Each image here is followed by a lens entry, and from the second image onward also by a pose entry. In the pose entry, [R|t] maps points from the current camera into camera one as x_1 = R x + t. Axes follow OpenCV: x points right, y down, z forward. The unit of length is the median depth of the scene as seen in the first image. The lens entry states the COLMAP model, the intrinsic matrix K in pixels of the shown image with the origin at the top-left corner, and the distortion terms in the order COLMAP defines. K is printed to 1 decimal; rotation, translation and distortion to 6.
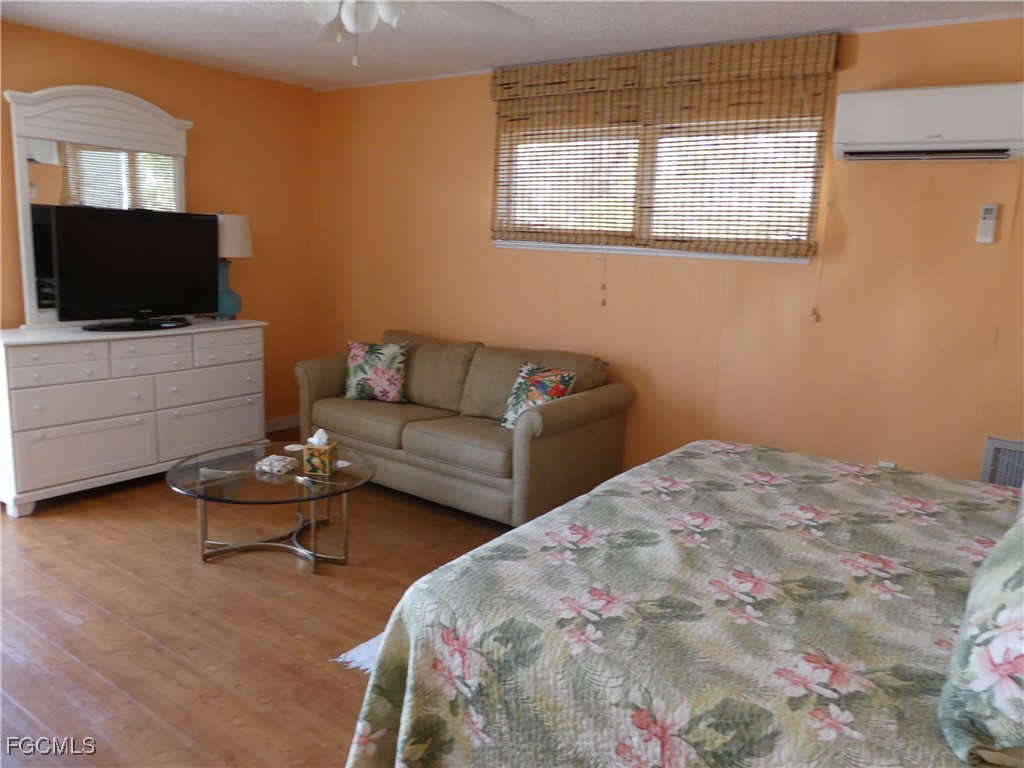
lens RADIAL K [[767.8, 0, 512.8], [0, 767.8, 377.9], [0, 0, 1]] dist [-0.013639, 0.018107]
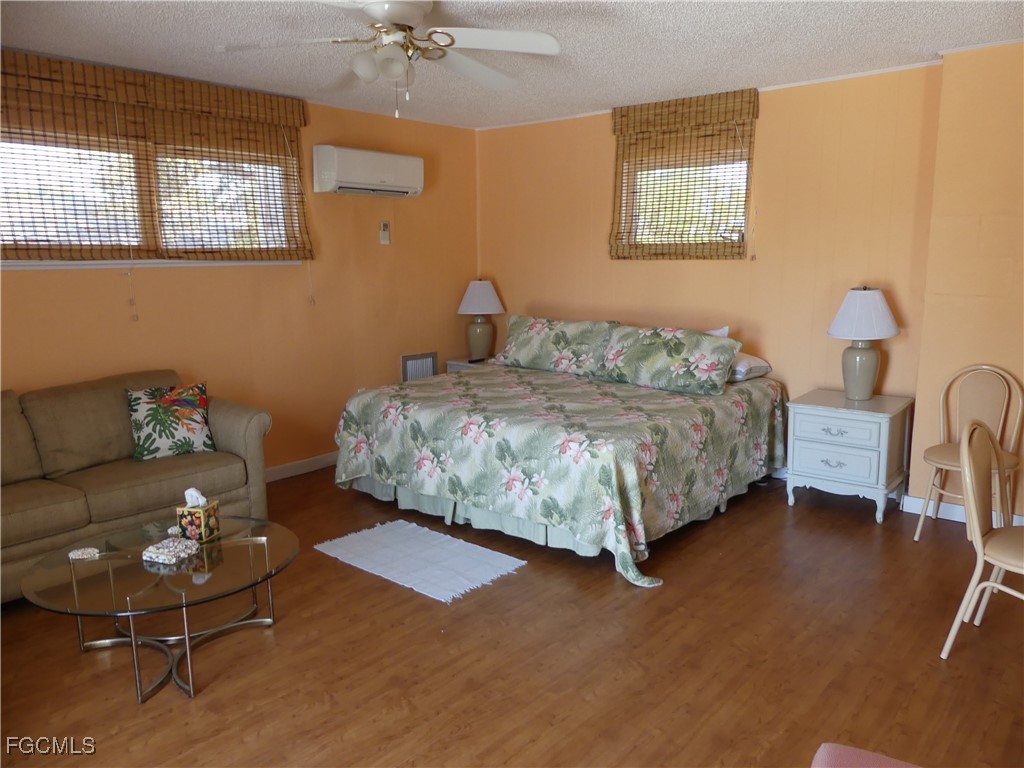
lens RADIAL K [[767.8, 0, 512.8], [0, 767.8, 386.8], [0, 0, 1]] dist [-0.013639, 0.018107]
pose [[0.080784, -0.215567, 0.973142, -0.924448], [0.191287, 0.961537, 0.197117, -0.128831], [-0.978204, 0.170226, 0.118912, 0.478243]]
